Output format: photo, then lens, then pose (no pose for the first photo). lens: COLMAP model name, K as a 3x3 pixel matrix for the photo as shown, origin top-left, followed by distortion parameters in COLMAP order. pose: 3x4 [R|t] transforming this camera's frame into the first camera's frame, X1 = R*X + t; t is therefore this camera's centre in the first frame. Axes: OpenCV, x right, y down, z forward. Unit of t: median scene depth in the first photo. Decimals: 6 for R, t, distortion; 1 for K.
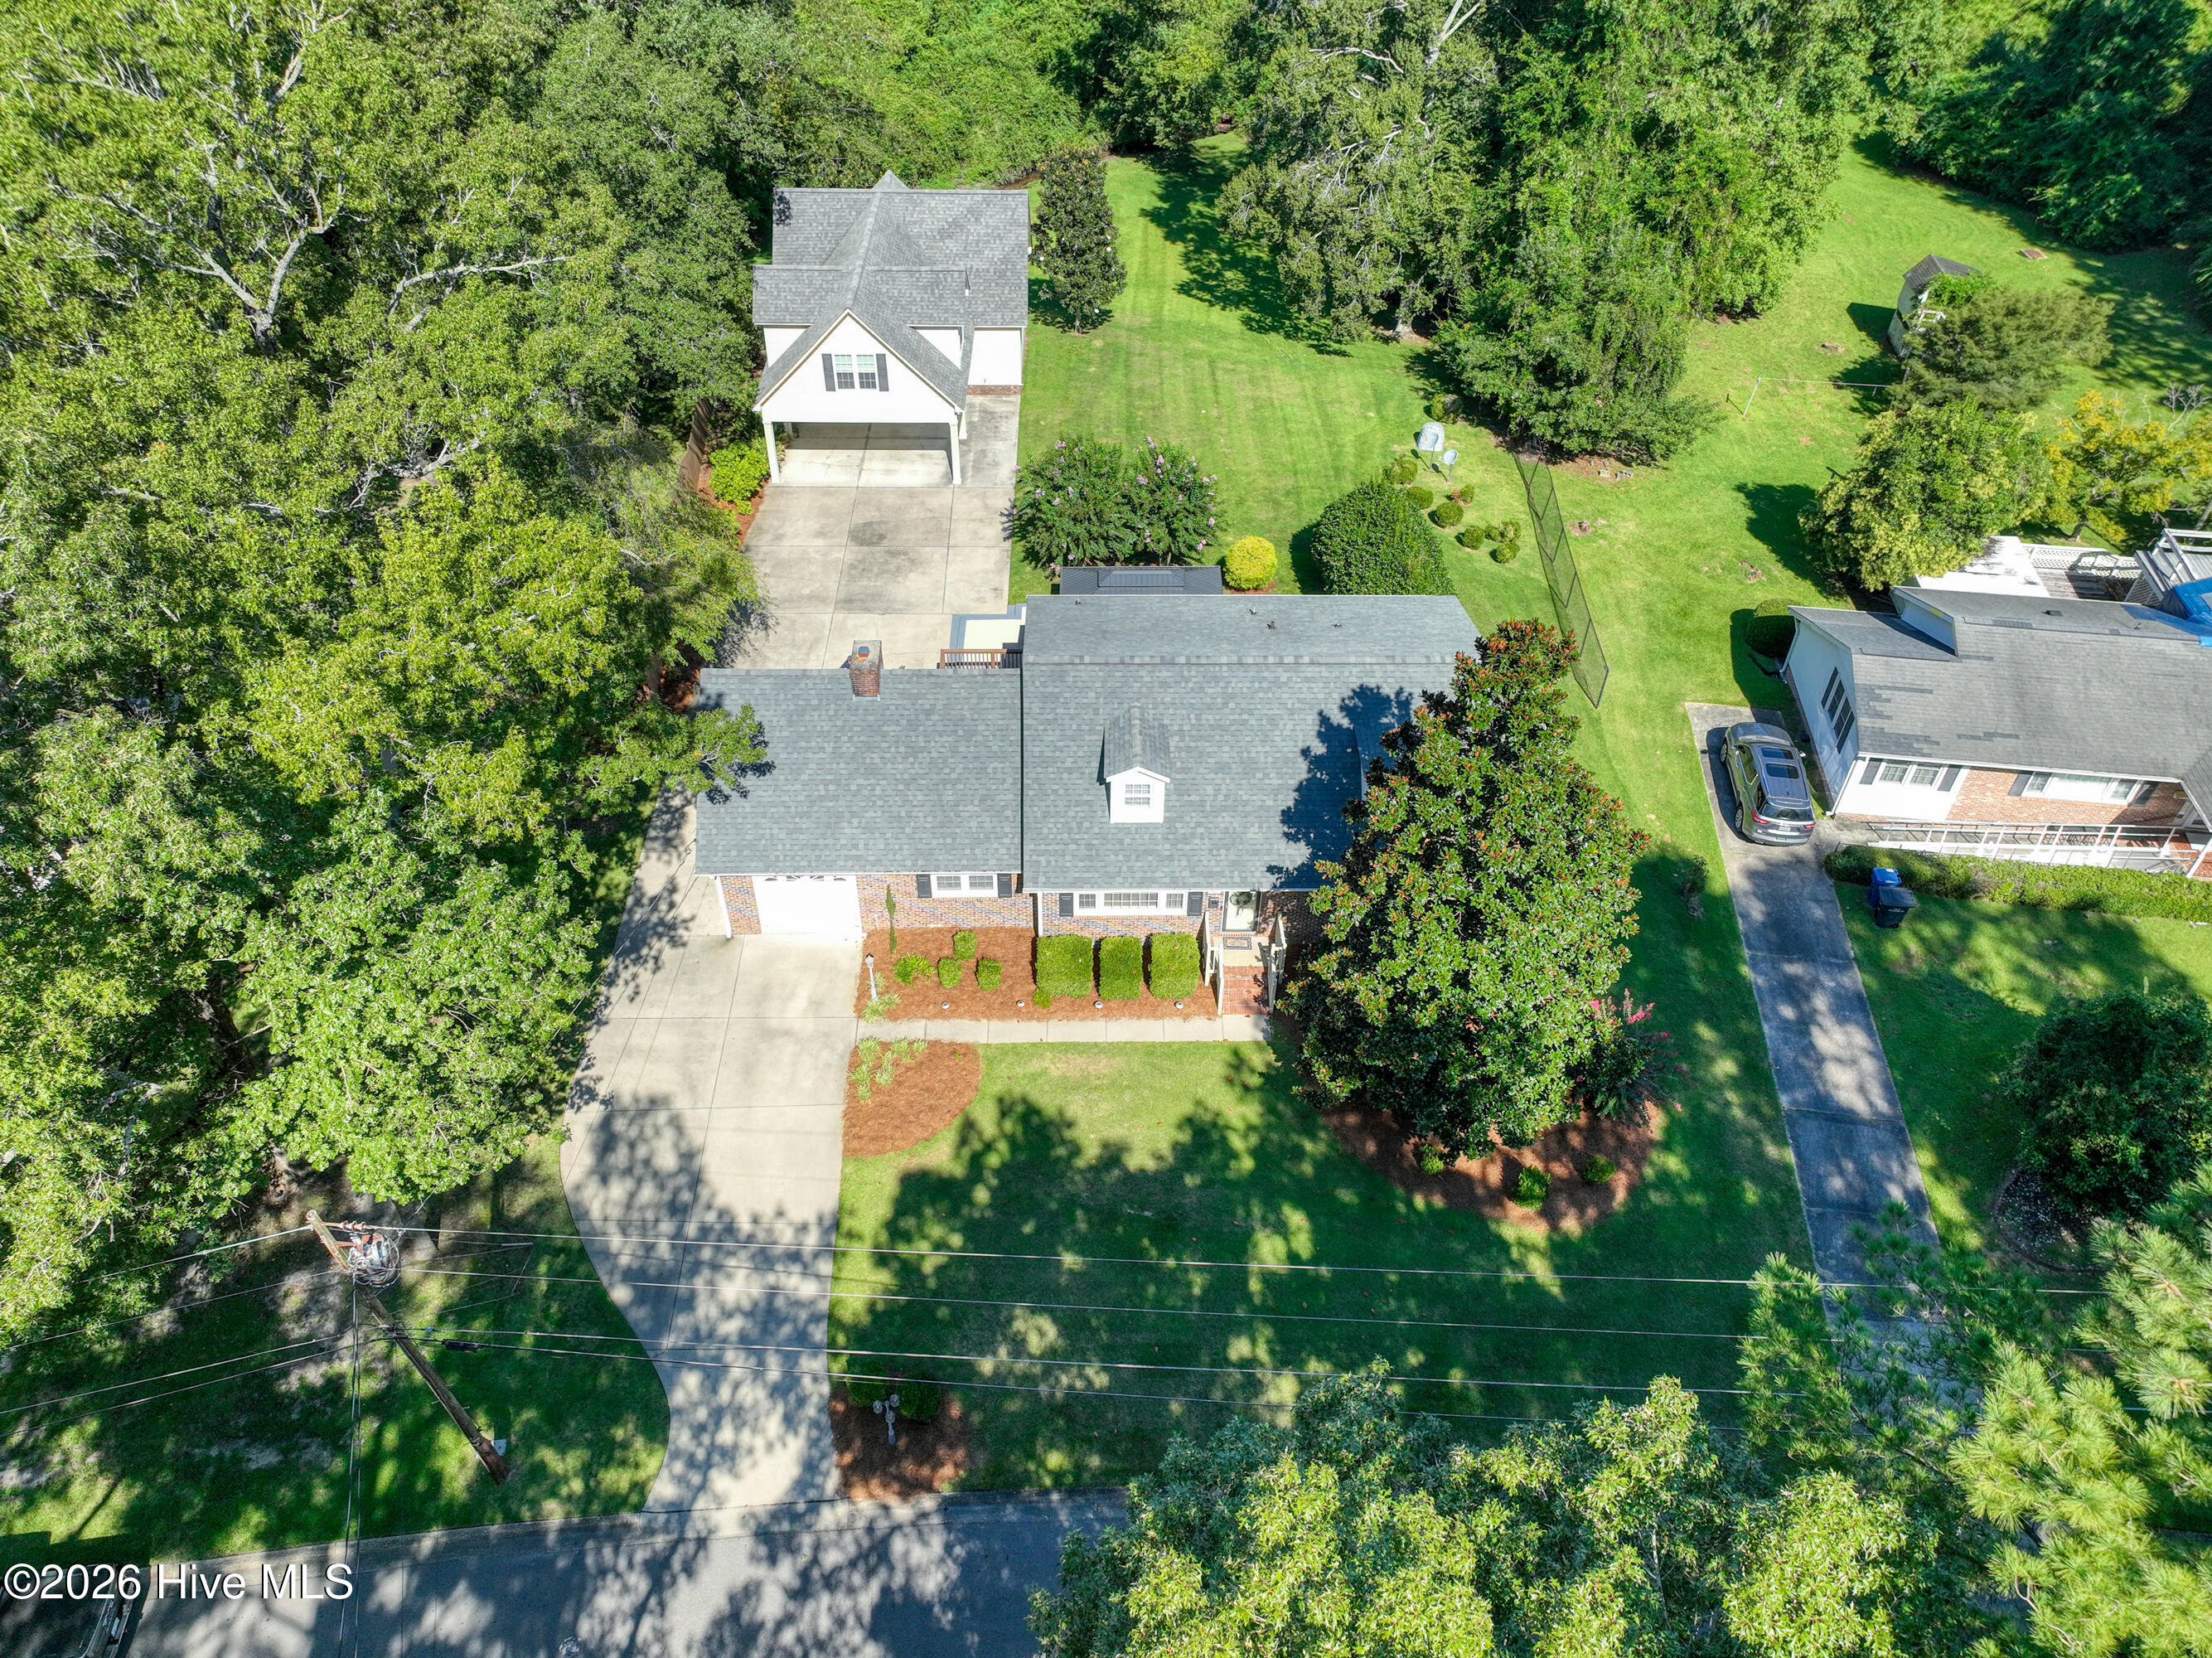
lens RADIAL K [[1565.3, 0, 1107.5], [0, 1565.3, 823.9], [0, 0, 1]] dist [-0.000731, 0.018873]
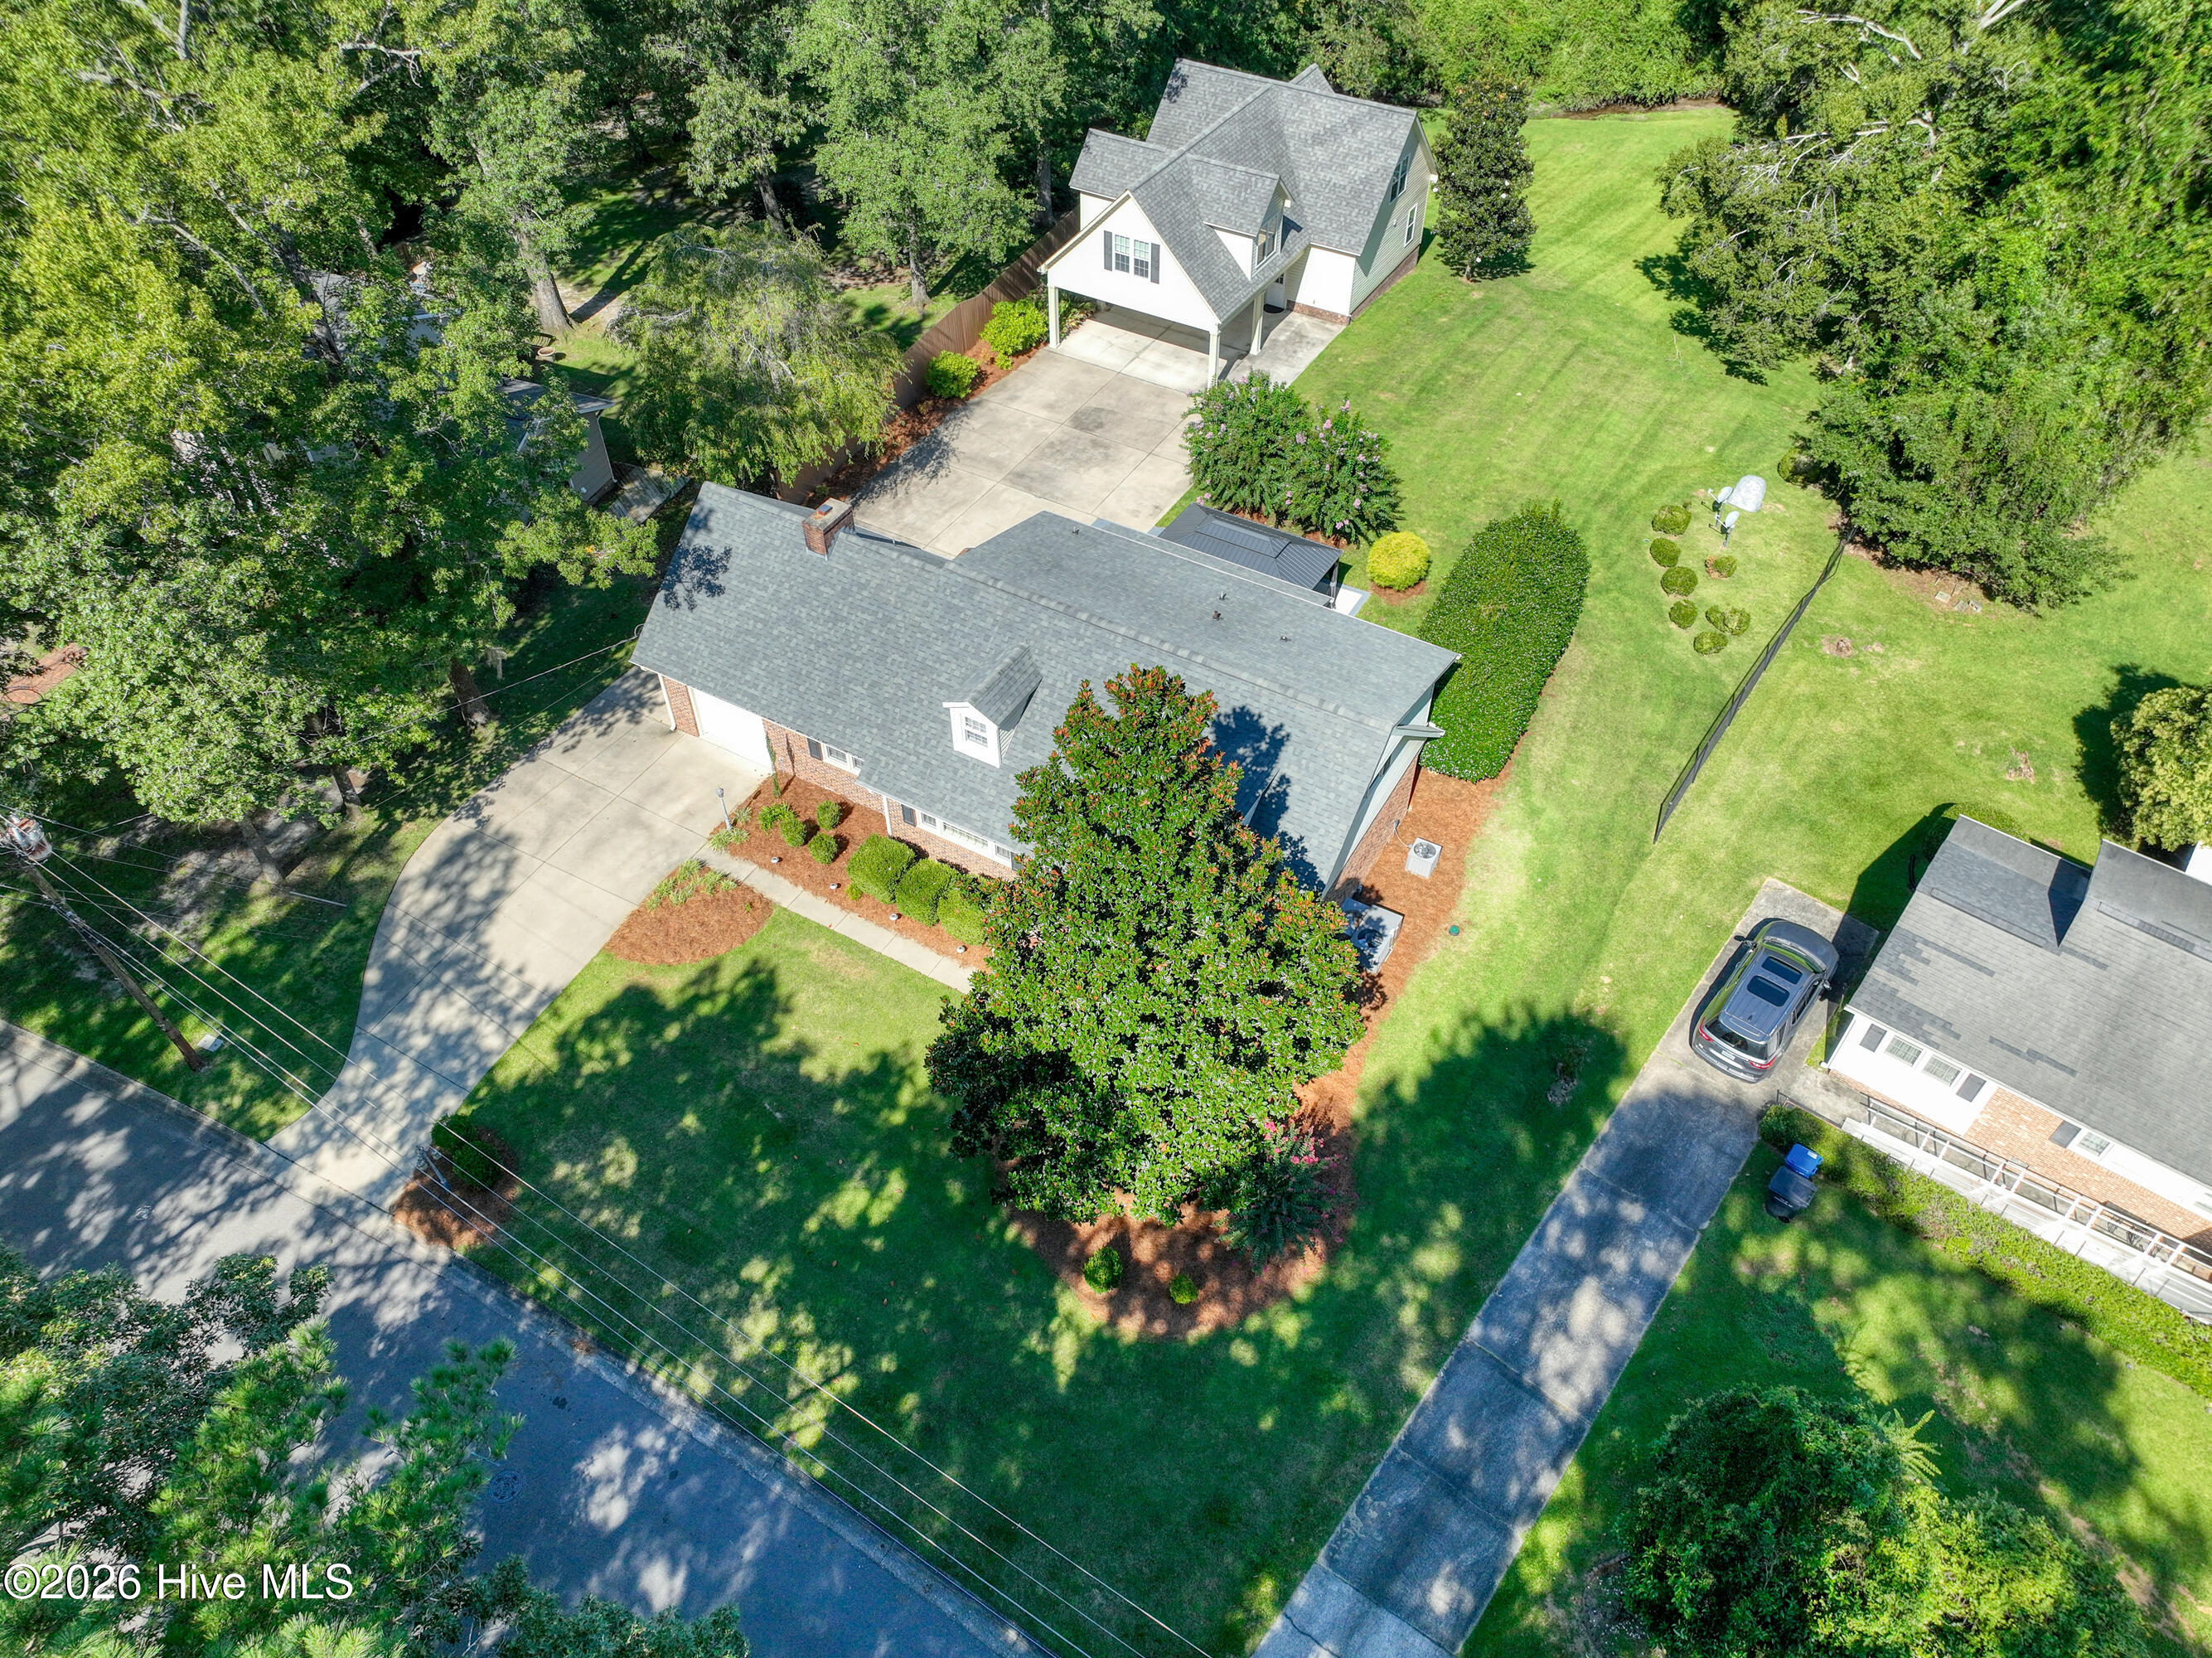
lens RADIAL K [[1565.3, 0, 1110.8], [0, 1565.3, 823.4], [0, 0, 1]] dist [-0.000731, 0.018873]
pose [[0.854977, 0.364812, -0.368681, 0.511752], [-0.340173, 0.931001, 0.132363, -0.132890], [0.391530, 0.012248, 0.920084, 0.153103]]
